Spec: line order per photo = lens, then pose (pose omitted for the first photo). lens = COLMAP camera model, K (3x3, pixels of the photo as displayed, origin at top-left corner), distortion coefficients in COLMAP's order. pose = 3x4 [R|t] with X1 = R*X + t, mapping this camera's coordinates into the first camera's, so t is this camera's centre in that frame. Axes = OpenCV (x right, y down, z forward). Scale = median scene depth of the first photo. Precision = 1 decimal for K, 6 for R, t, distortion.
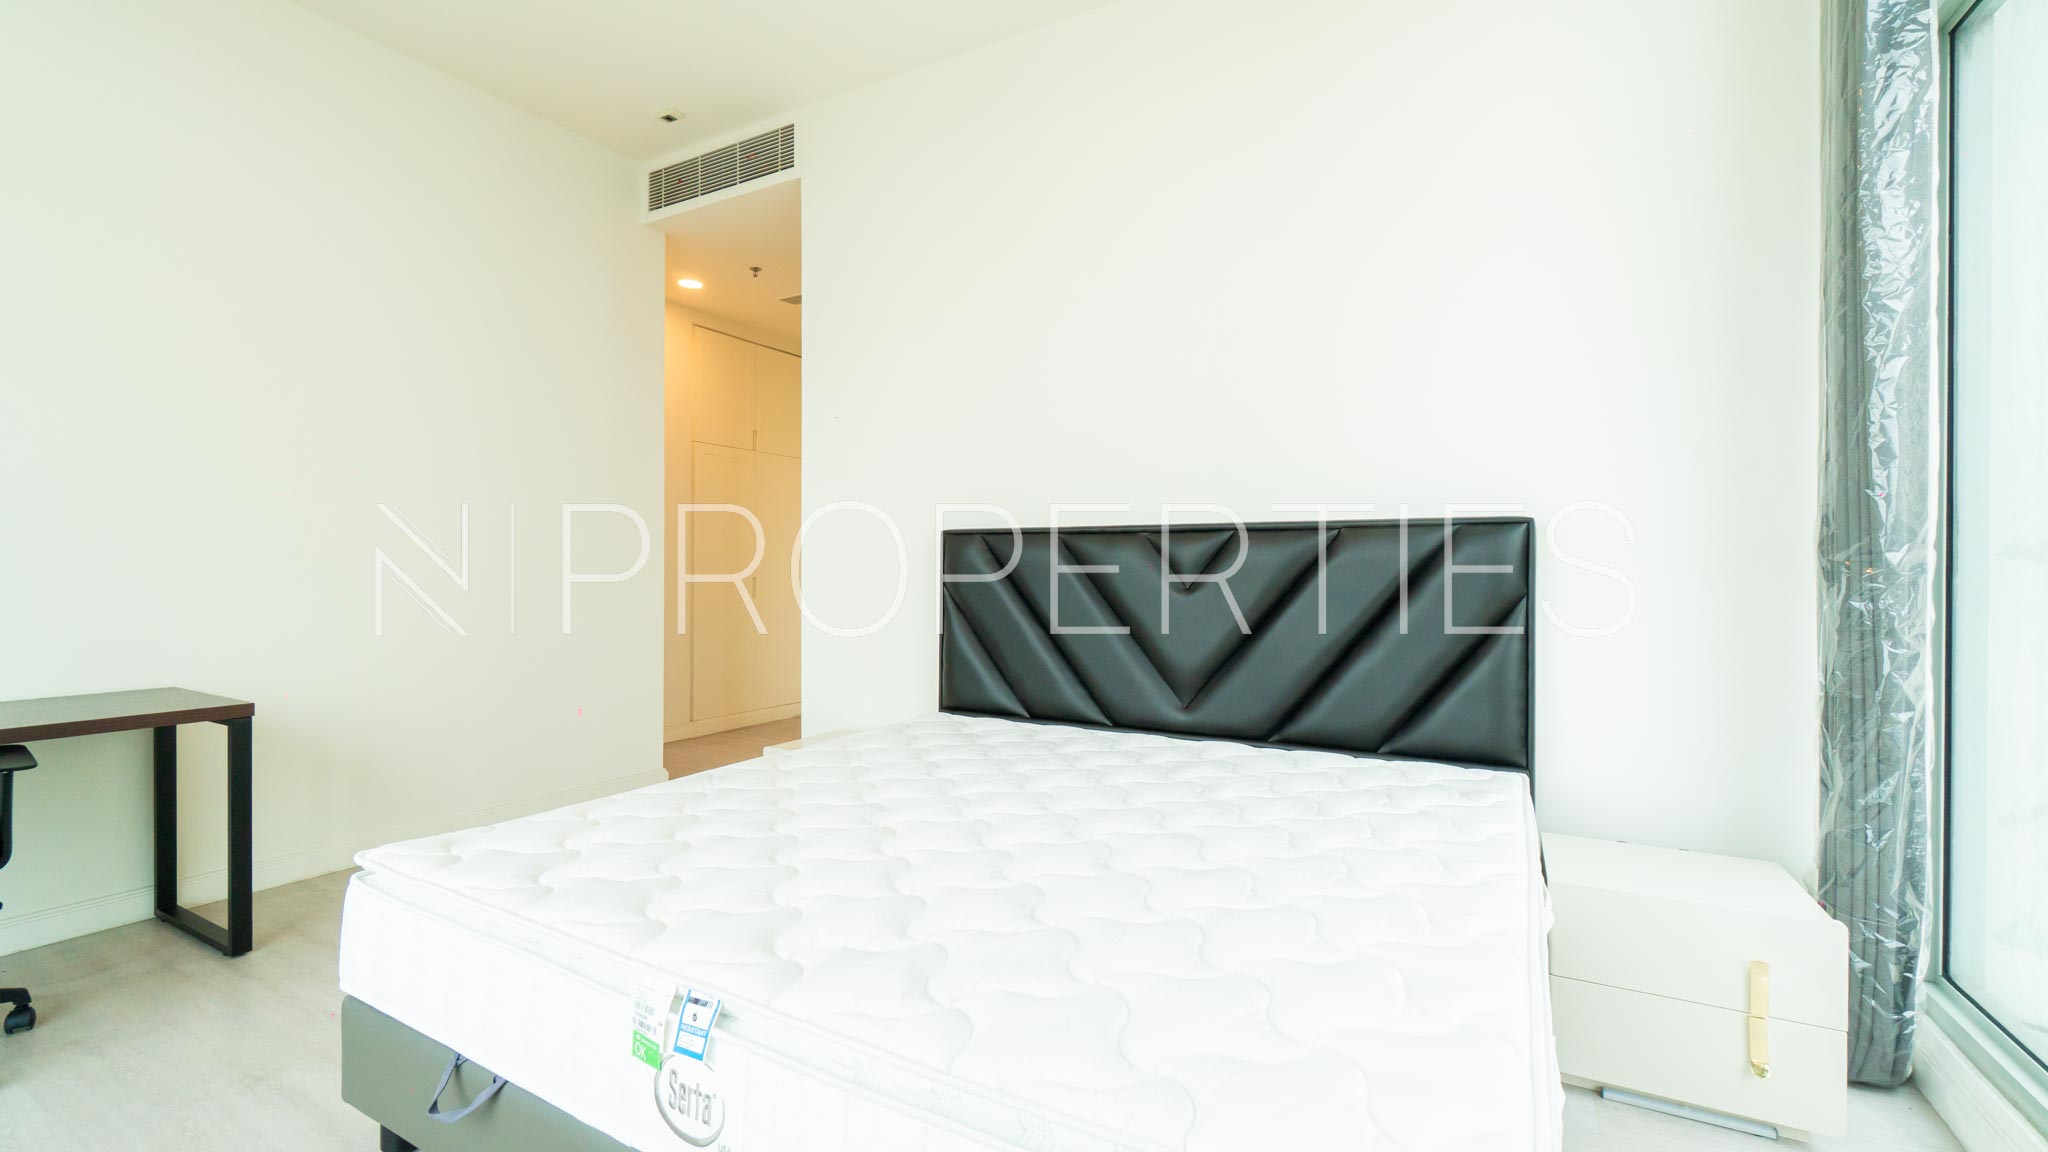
lens RADIAL K [[895.3, 0, 1034.6], [0, 895.3, 560.9], [0, 0, 1]] dist [-0.011406, 0.003124]
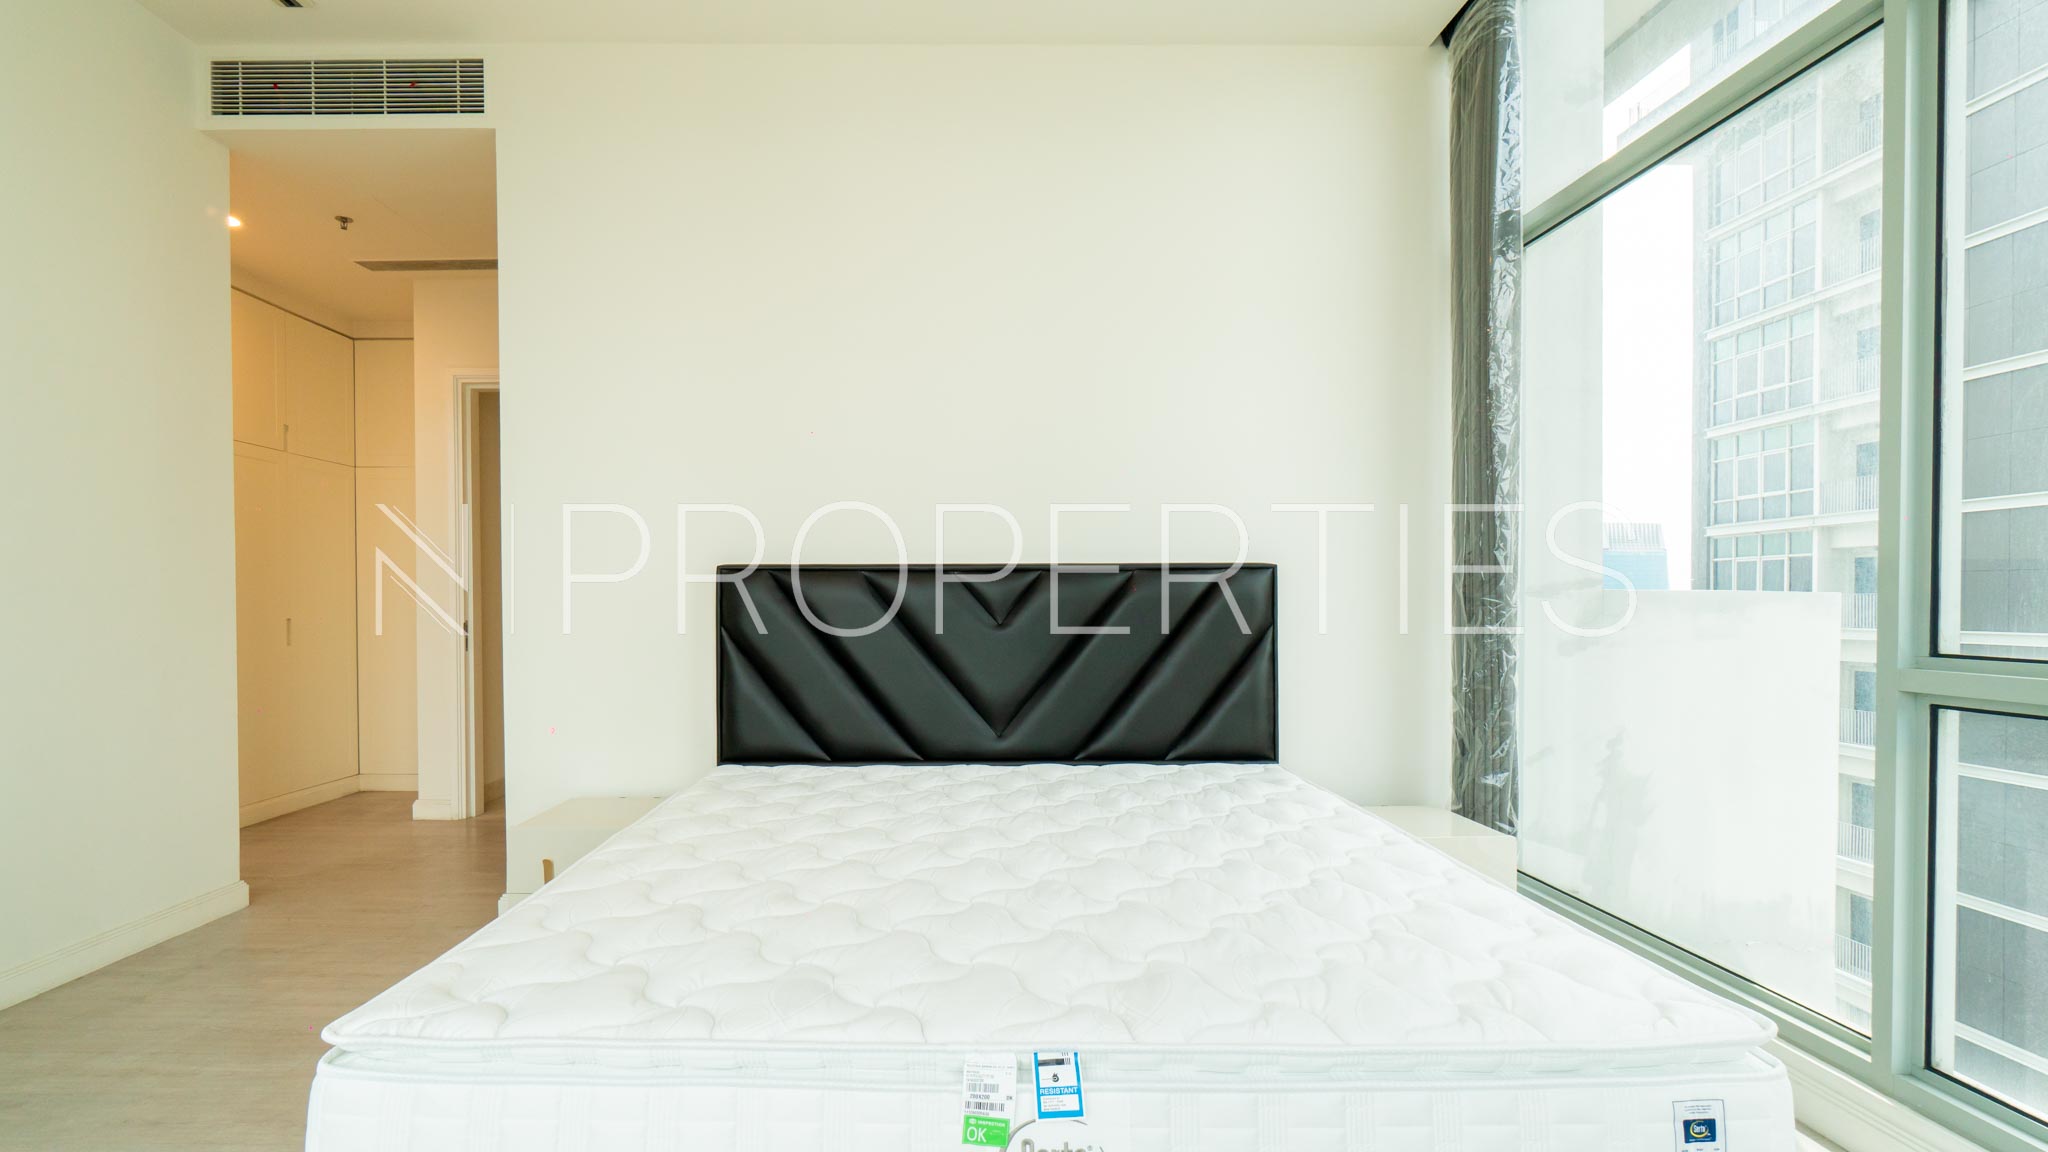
lens RADIAL K [[895.3, 0, 1011.7], [0, 895.3, 602.8], [0, 0, 1]] dist [-0.011406, 0.003124]
pose [[0.866229, -0.006029, 0.499611, -0.371922], [0.000400, 0.999935, 0.011372, -0.006459], [-0.499647, -0.009651, 0.866175, 0.077464]]
